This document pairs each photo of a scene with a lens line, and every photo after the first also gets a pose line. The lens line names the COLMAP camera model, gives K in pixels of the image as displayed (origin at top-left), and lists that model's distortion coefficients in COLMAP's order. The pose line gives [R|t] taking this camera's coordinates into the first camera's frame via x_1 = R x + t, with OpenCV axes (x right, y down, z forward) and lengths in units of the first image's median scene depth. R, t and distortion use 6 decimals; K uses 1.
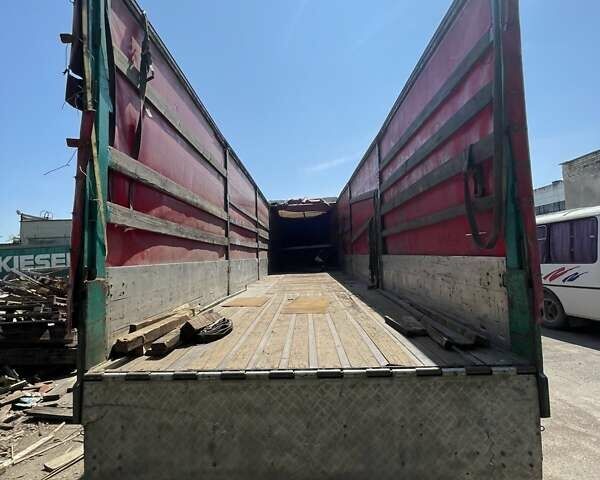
lens RADIAL K [[386.0, 0, 300.0], [0, 386.0, 240.0], [0, 0, 1]] dist [-0.057163, 0.048664]
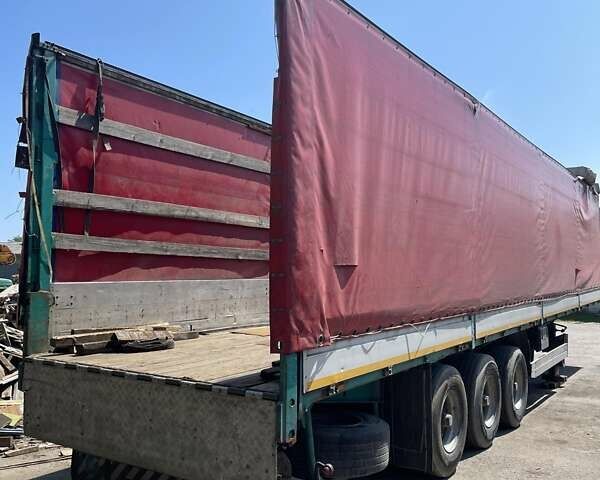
lens RADIAL K [[609.4, 0, 300.0], [0, 609.4, 240.0], [0, 0, 1]] dist [0.008338, 0.011904]
pose [[0.852253, 0.008040, -0.523067, 1.550232], [0.012472, 0.999285, 0.035681, -0.163085], [0.522981, -0.036933, 0.851544, -0.414387]]
